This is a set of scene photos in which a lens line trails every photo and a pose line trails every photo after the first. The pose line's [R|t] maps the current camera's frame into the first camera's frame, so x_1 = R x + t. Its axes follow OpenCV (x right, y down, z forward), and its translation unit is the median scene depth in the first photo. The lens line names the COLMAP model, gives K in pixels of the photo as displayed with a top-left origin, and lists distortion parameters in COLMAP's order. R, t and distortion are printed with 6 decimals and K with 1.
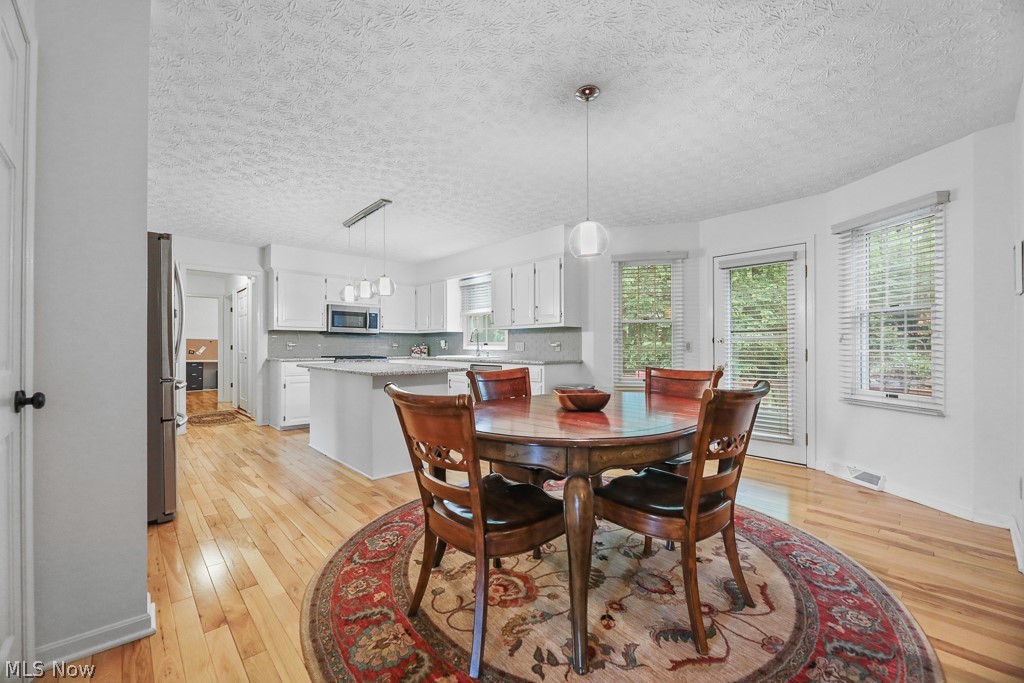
lens RADIAL K [[415.2, 0, 509.9], [0, 415.2, 343.5], [0, 0, 1]] dist [0.001459, 0.000112]
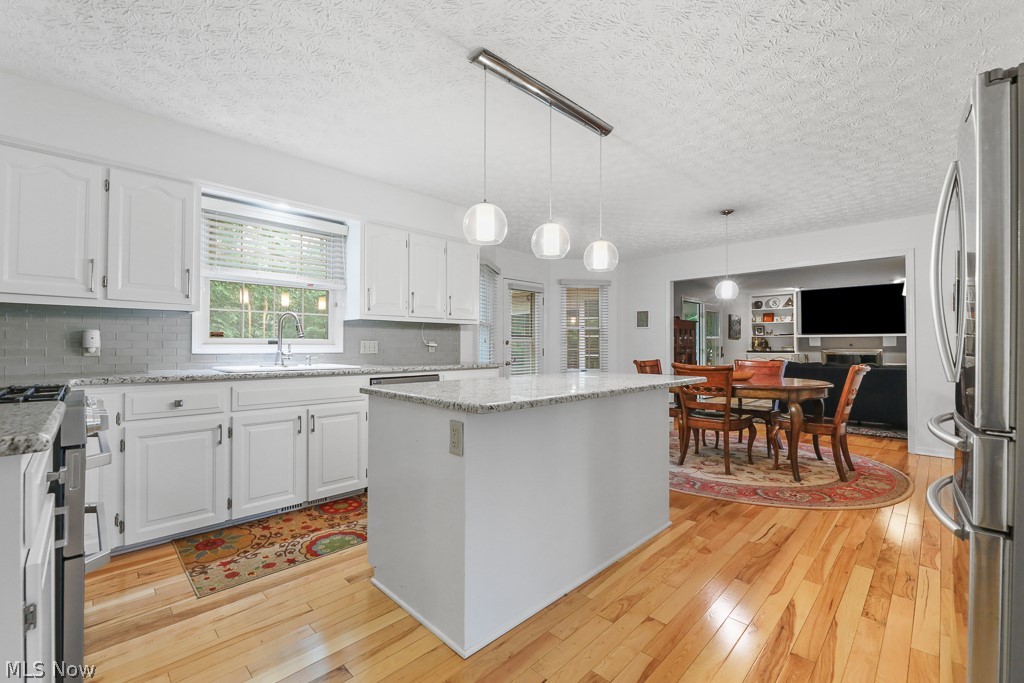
lens RADIAL K [[431.5, 0, 512.4], [0, 431.5, 341.3], [0, 0, 1]] dist [-0.002788, -0.001493]
pose [[-0.039875, 0.013010, 0.999120, -0.750460], [-0.007226, 0.999885, -0.013308, 0.006632], [-0.999179, -0.007750, -0.039776, 0.896890]]
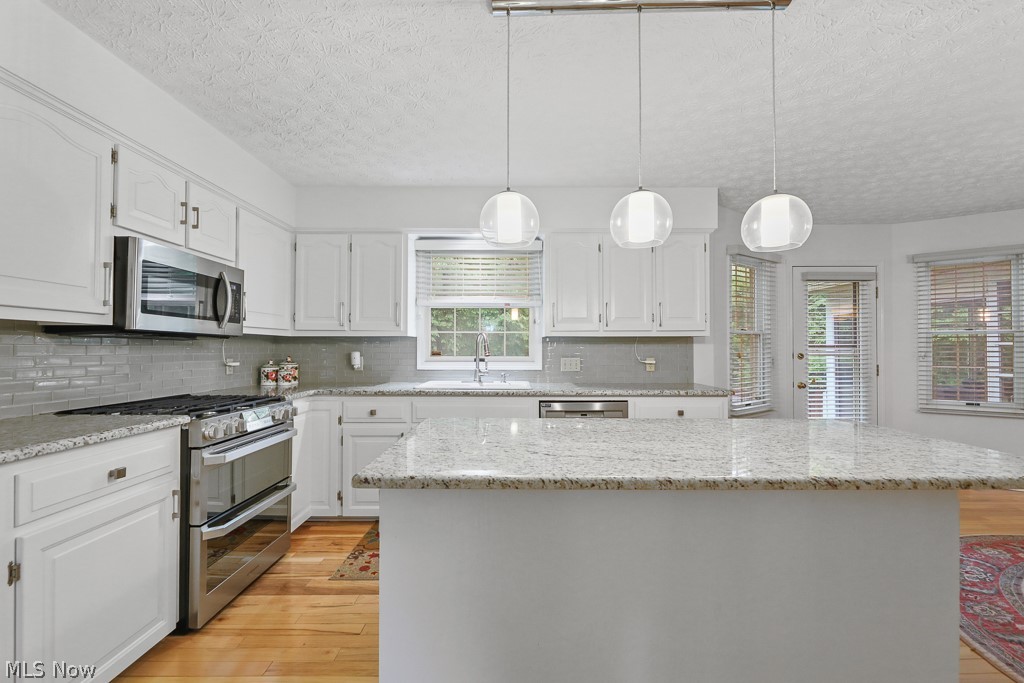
lens RADIAL K [[431.5, 0, 514.7], [0, 431.5, 343.3], [0, 0, 1]] dist [-0.002788, -0.001493]
pose [[0.681707, 0.011865, 0.731529, -0.563625], [-0.006062, 0.999926, -0.010569, -0.018473], [-0.731600, 0.002770, 0.681728, 0.699048]]
